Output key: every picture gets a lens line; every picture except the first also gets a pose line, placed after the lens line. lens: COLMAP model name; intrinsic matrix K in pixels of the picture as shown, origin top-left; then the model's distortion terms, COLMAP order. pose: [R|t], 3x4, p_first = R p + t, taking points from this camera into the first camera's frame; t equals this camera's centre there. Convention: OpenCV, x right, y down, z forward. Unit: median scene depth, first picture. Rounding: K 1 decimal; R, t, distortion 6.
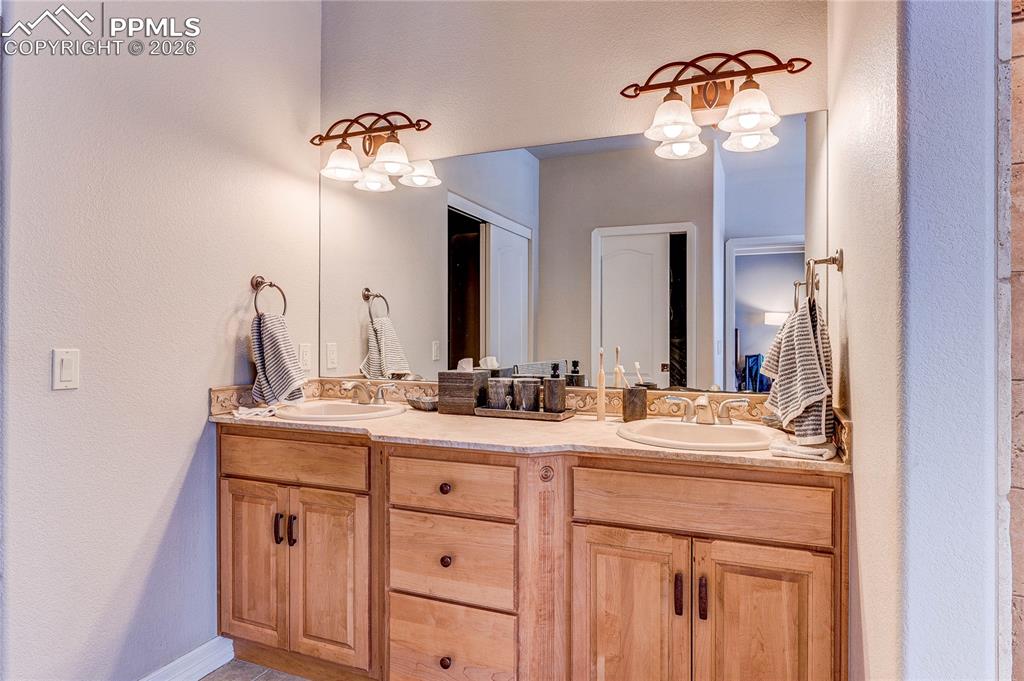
lens RADIAL K [[611.0, 0, 510.6], [0, 611.0, 340.5], [0, 0, 1]] dist [-0.005015, -0.000475]
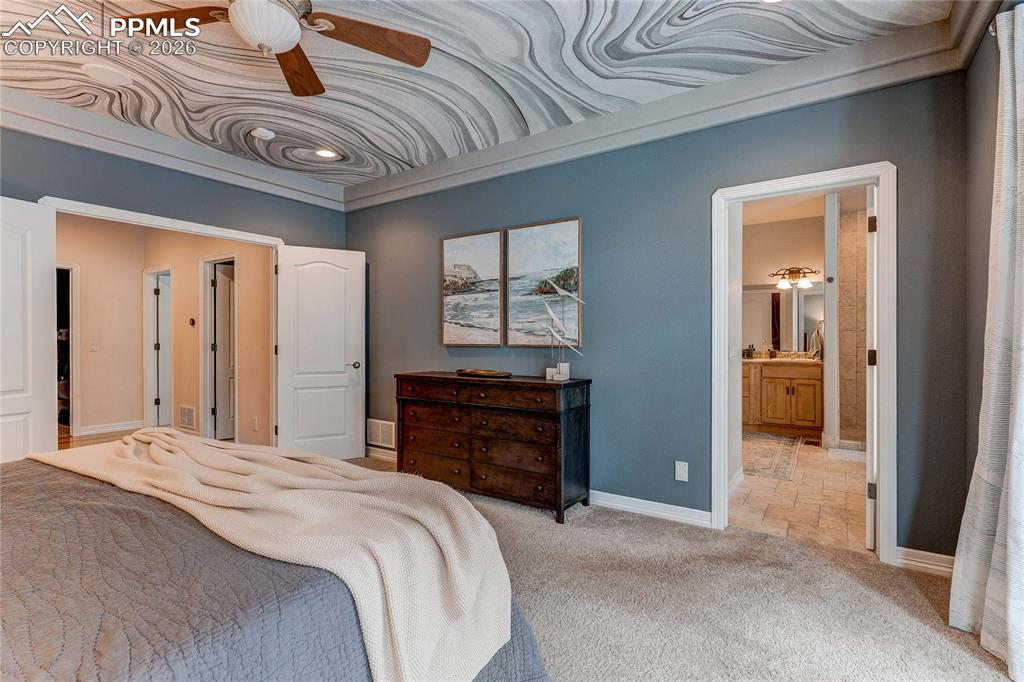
lens RADIAL K [[482.3, 0, 513.9], [0, 482.3, 339.9], [0, 0, 1]] dist [-0.002174, -0.001343]
pose [[0.981898, -0.000423, -0.189409, -1.090724], [0.000280, 1.000000, -0.000778, 0.014135], [0.189410, 0.000711, 0.981898, -3.047199]]
